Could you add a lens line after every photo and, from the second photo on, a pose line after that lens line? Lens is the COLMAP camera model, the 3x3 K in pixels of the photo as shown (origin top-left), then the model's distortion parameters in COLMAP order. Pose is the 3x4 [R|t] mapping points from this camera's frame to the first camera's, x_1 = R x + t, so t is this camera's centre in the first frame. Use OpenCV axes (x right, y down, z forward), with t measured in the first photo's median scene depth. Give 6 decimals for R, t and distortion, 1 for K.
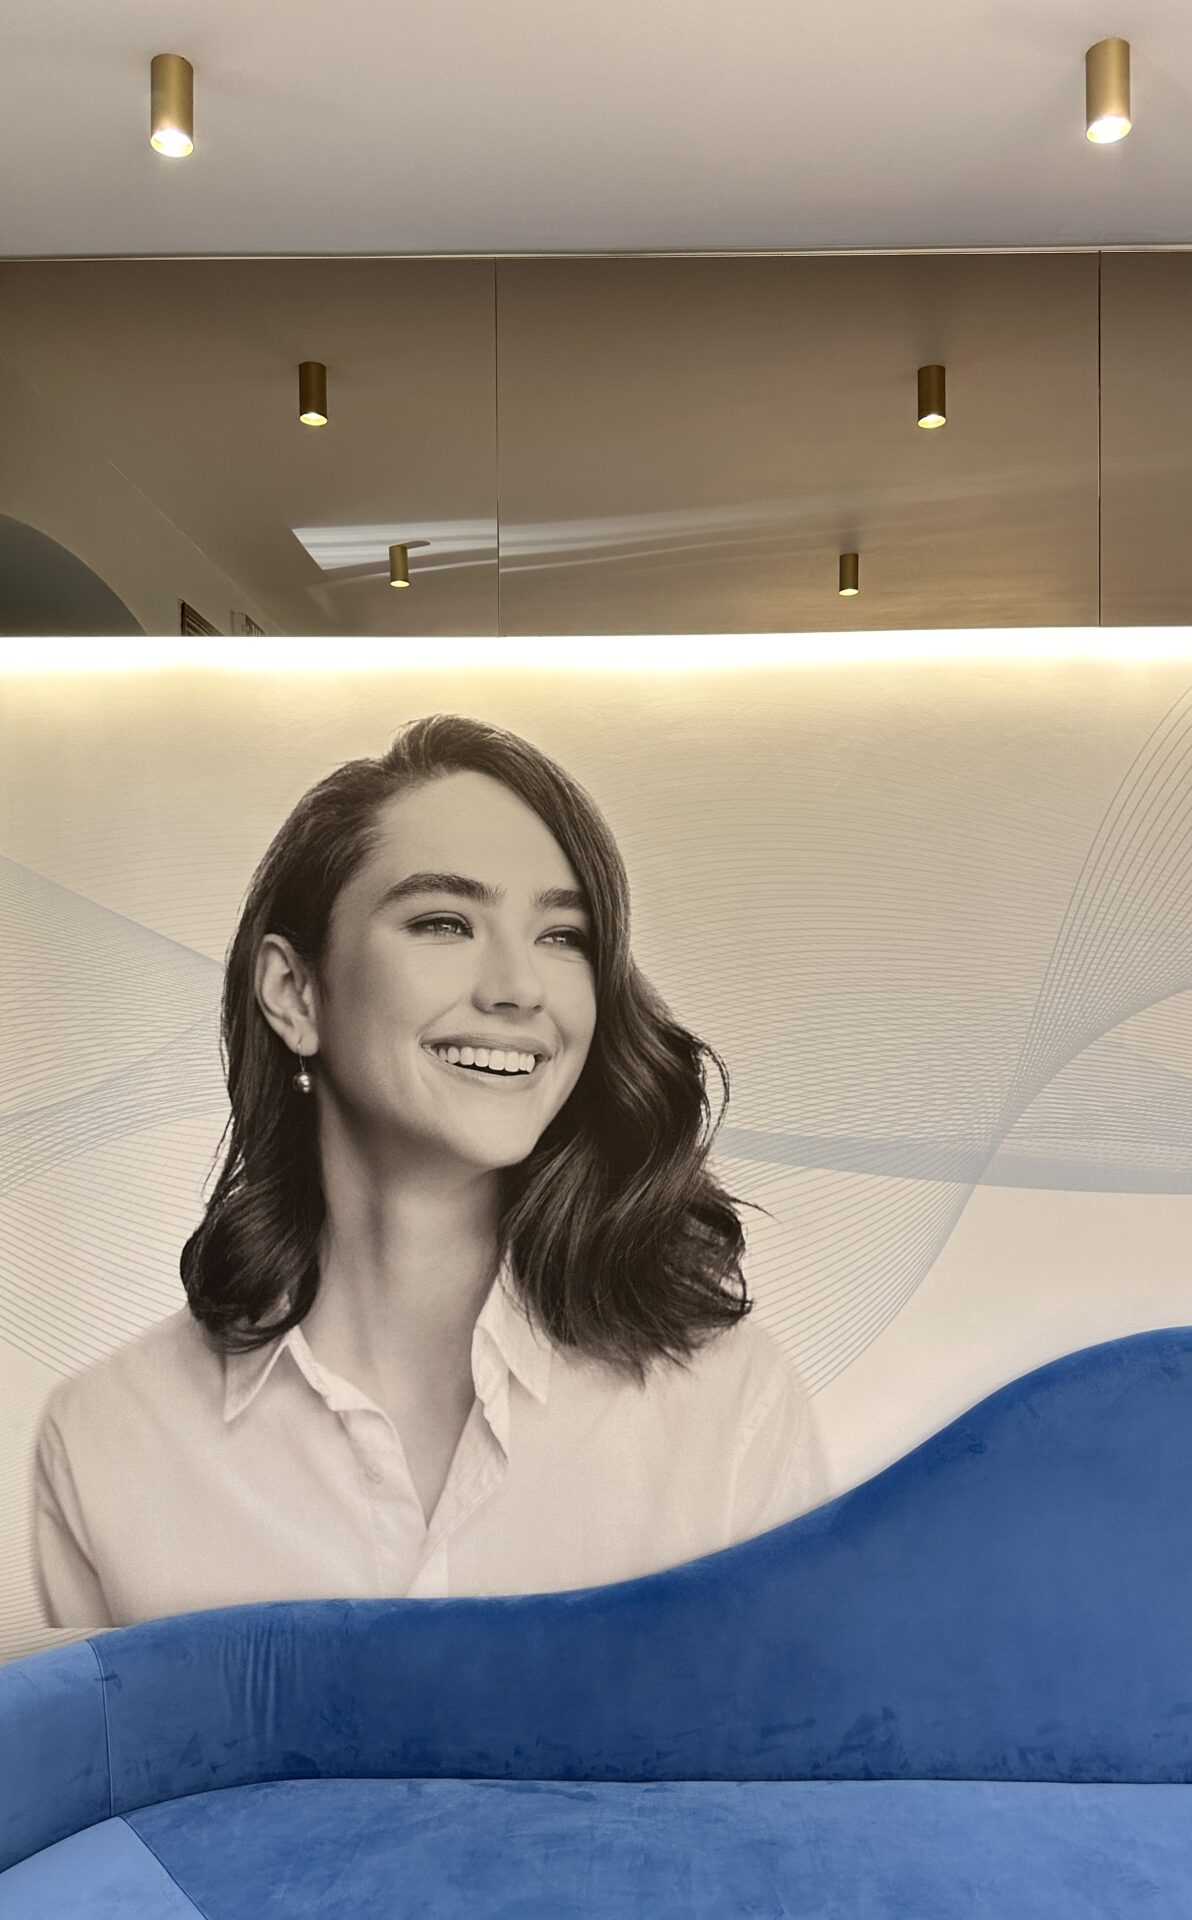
lens RADIAL K [[1290.6, 0, 698.5], [0, 1290.6, 963.7], [0, 0, 1]] dist [0.041472, -0.007282]
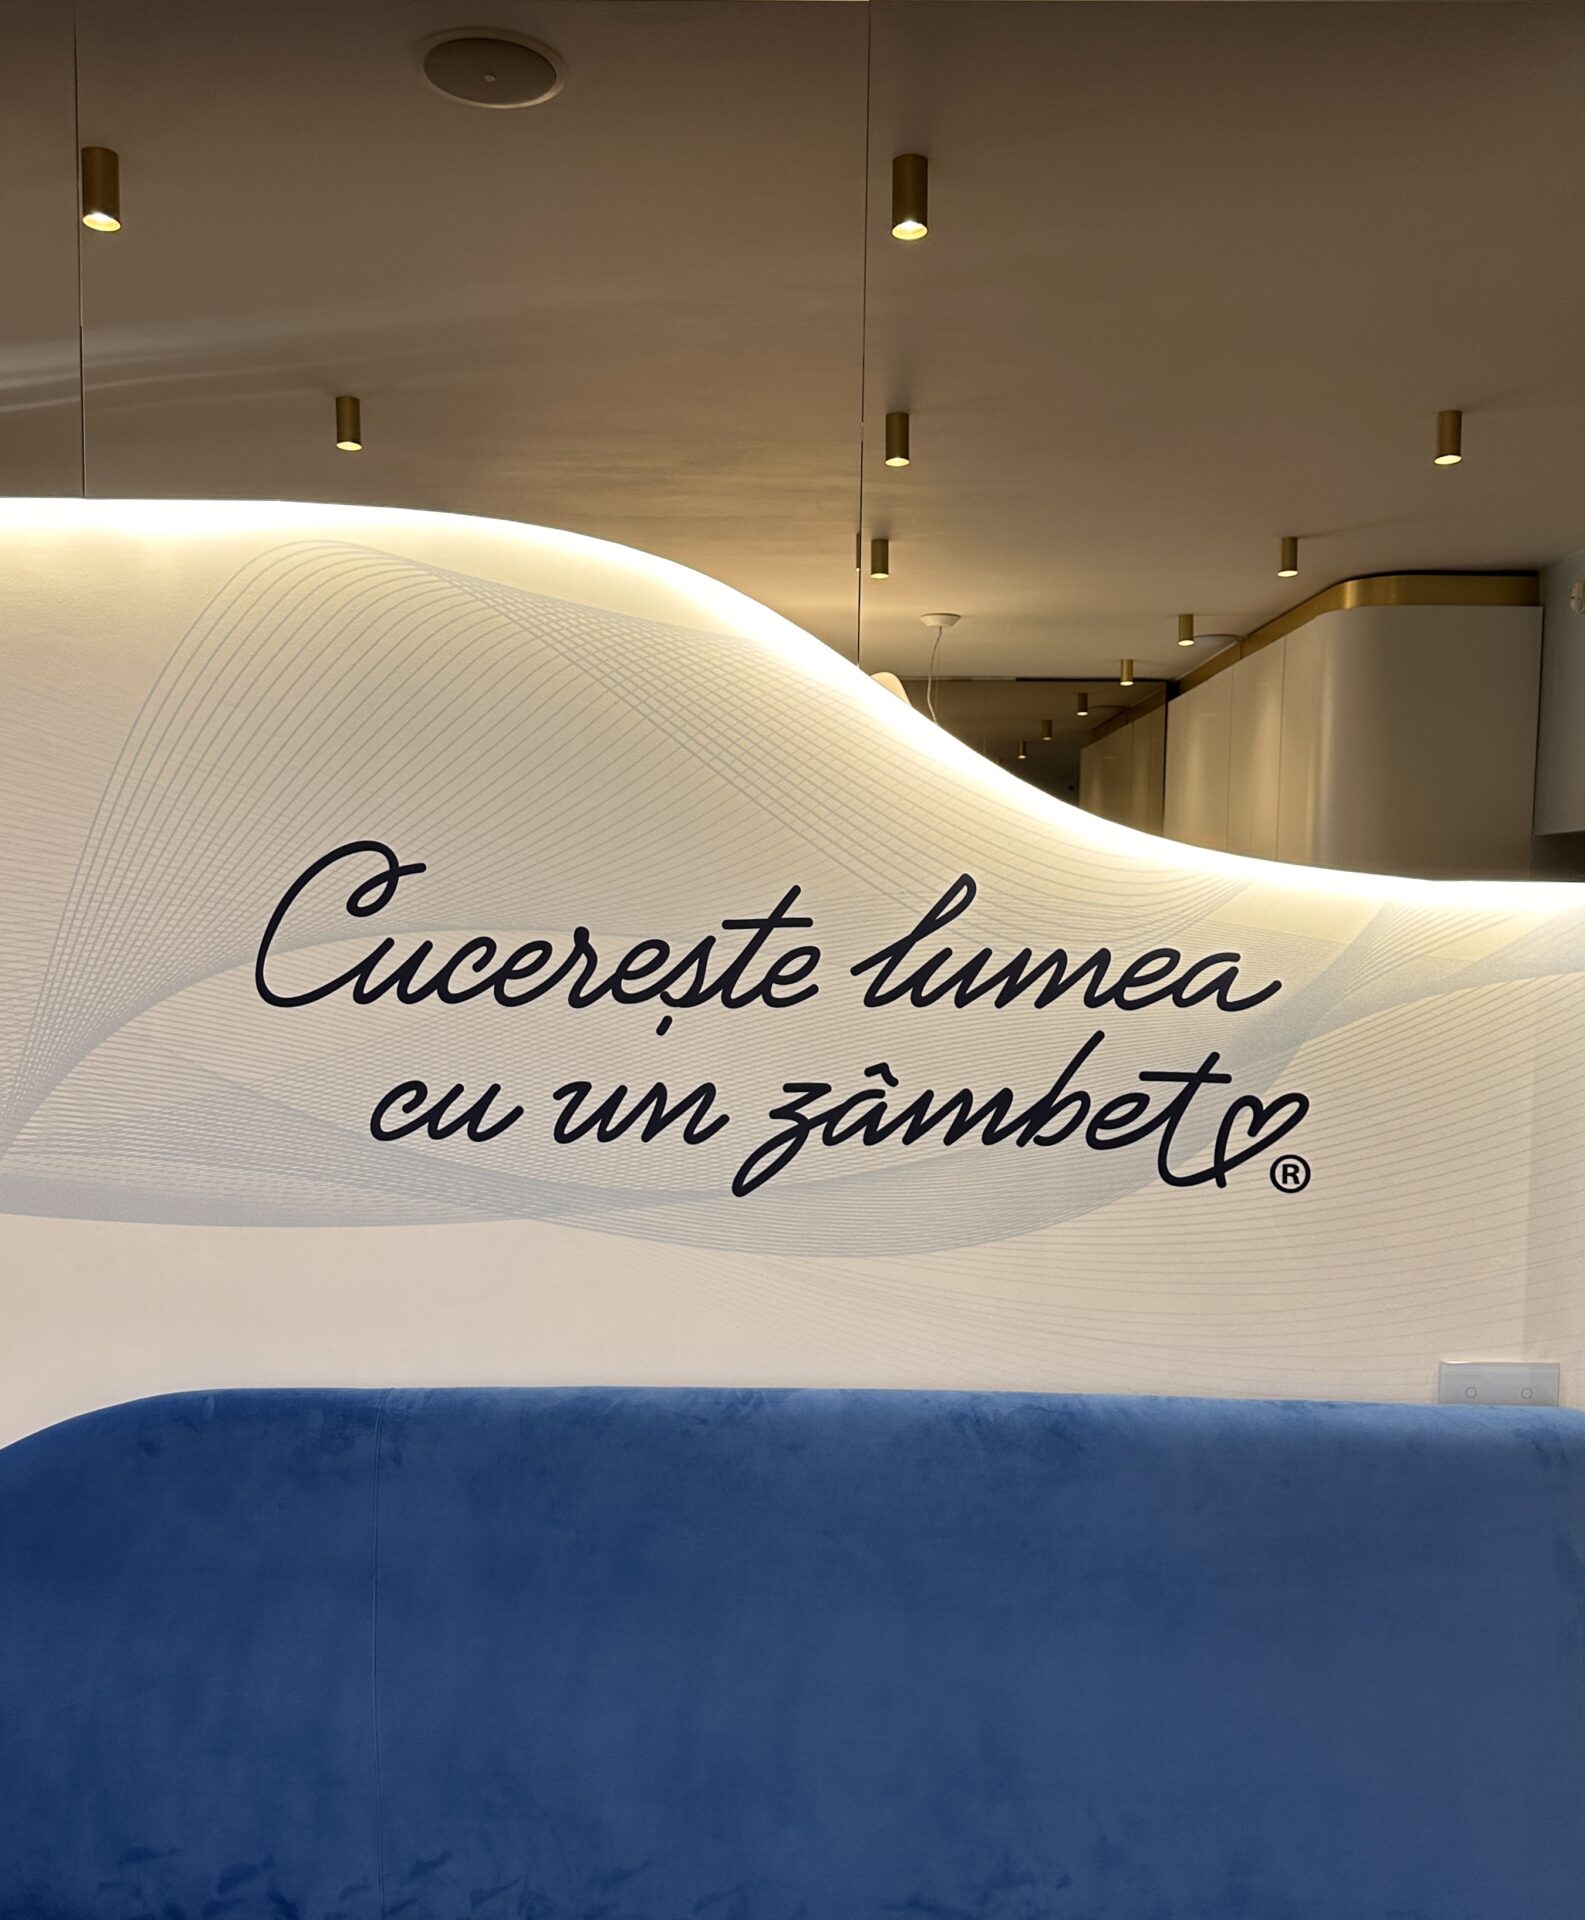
lens RADIAL K [[1519.5, 0, 971.9], [0, 1519.5, 969.4], [0, 0, 1]] dist [0.094890, -0.081244]
pose [[0.999559, 0.015049, -0.025587, 0.849452], [-0.013683, 0.998515, 0.052739, -0.035256], [0.026342, -0.052366, 0.998280, 0.073602]]
